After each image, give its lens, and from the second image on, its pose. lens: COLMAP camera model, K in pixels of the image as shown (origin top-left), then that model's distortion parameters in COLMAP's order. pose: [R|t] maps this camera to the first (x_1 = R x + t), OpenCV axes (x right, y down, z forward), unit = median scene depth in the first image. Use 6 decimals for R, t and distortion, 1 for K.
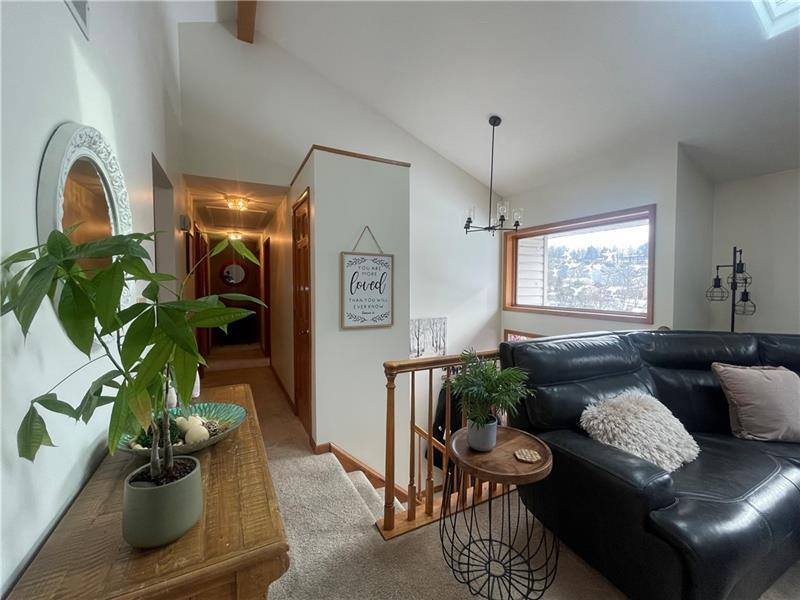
lens RADIAL K [[323.7, 0, 400.0], [0, 323.7, 300.0], [0, 0, 1]] dist [-0.000106, -0.000029]
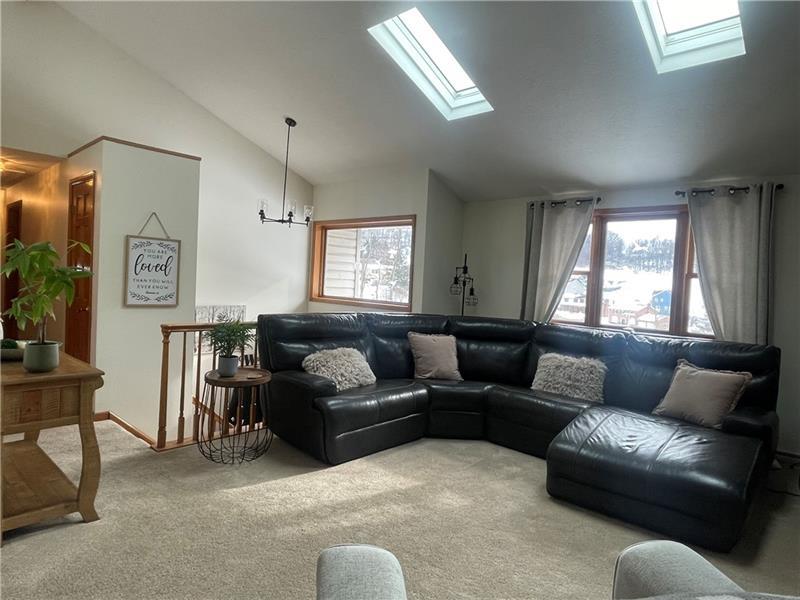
lens RADIAL K [[483.6, 0, 400.0], [0, 483.6, 300.0], [0, 0, 1]] dist [0.021337, -0.047811]
pose [[0.936965, 0.031904, 0.347963, 0.111564], [-0.033221, 0.999446, -0.002184, 0.039061], [-0.347840, -0.009514, 0.937506, -0.787464]]
